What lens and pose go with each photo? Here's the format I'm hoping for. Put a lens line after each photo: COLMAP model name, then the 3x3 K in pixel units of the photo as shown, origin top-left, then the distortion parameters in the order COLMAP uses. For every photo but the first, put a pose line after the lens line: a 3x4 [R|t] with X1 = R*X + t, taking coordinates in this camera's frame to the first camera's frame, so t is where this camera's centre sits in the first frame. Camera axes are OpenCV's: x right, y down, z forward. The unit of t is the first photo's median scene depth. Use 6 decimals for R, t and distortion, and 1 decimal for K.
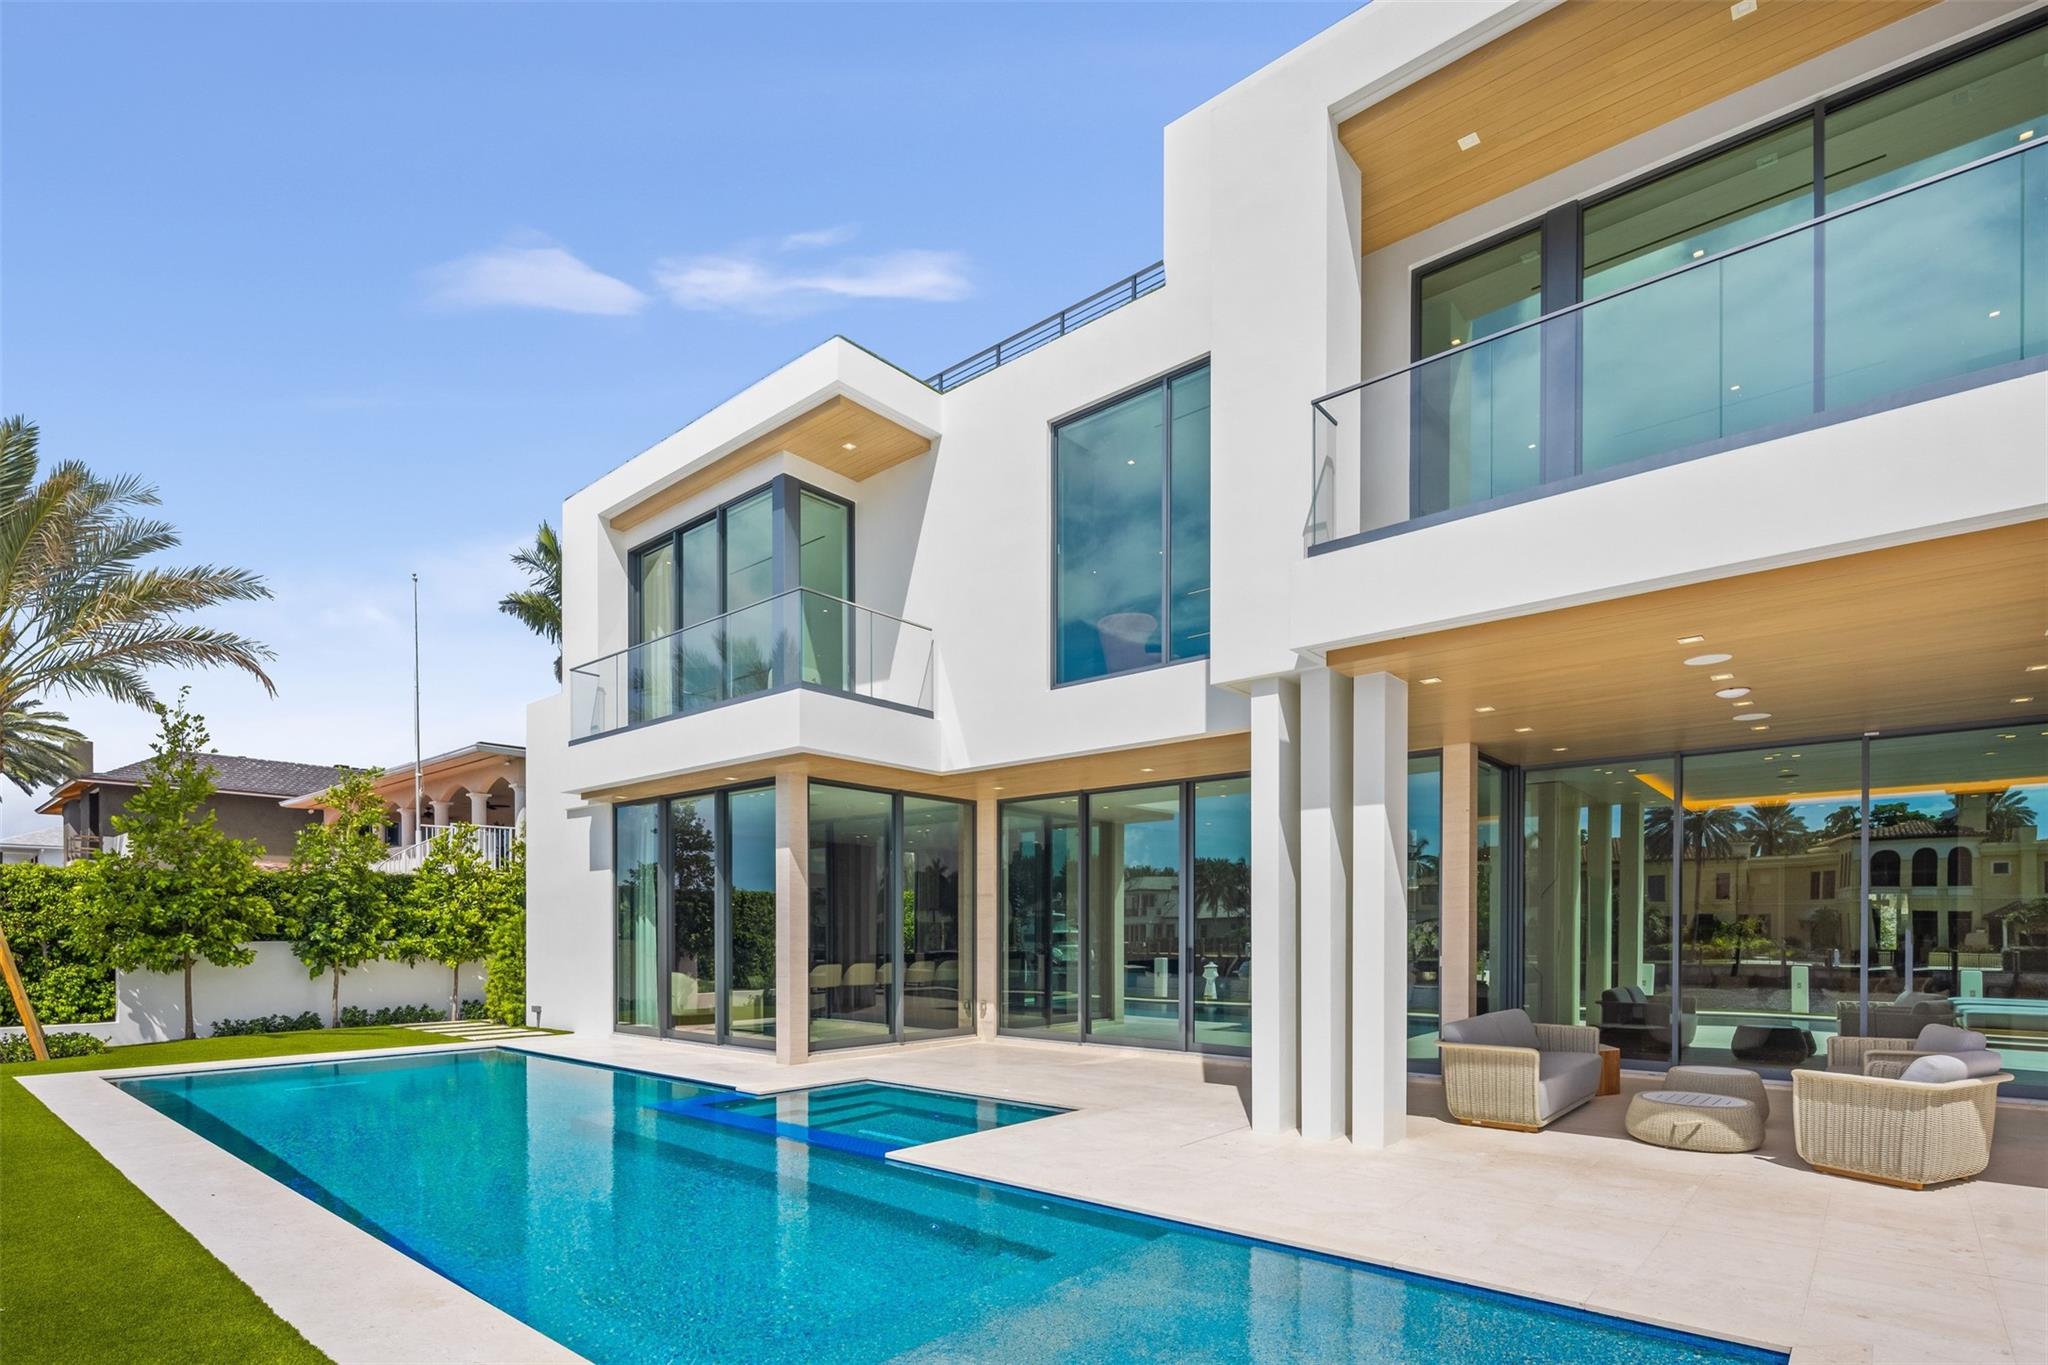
lens RADIAL K [[1039.7, 0, 1021.6], [0, 1039.7, 796.4], [0, 0, 1]] dist [0.002905, 0.000285]
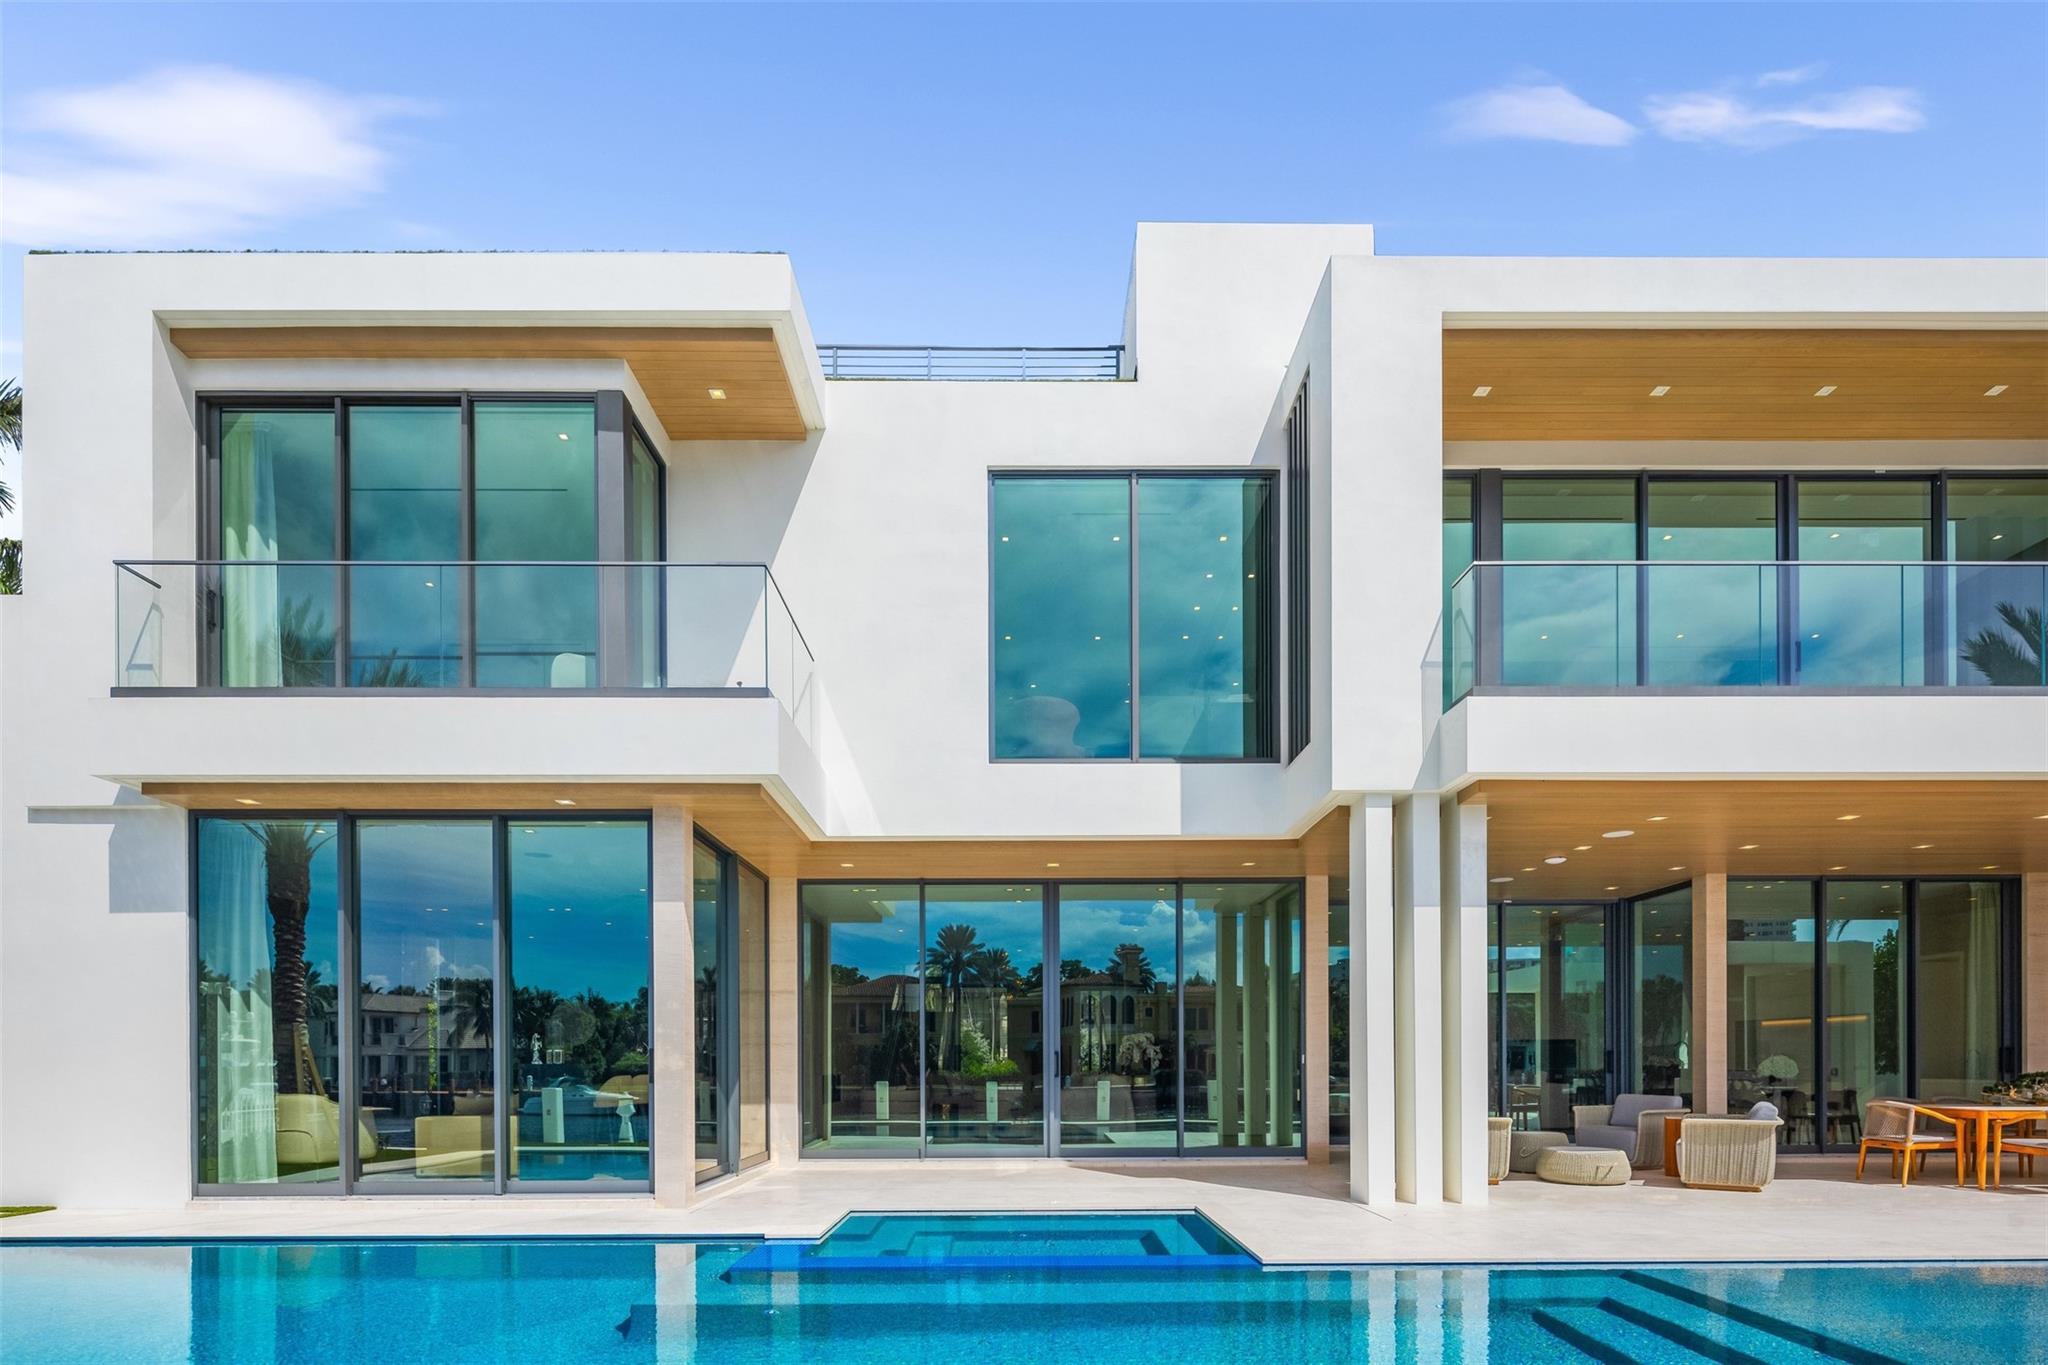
lens RADIAL K [[1020.0, 0, 1024.8], [0, 1020.0, 943.1], [0, 0, 1]] dist [-0.007937, -0.000015]
pose [[0.745262, 0.075761, 0.662454, -0.462166], [-0.083259, 0.996322, -0.020278, 0.059989], [-0.661554, -0.040043, 0.748828, 0.278329]]
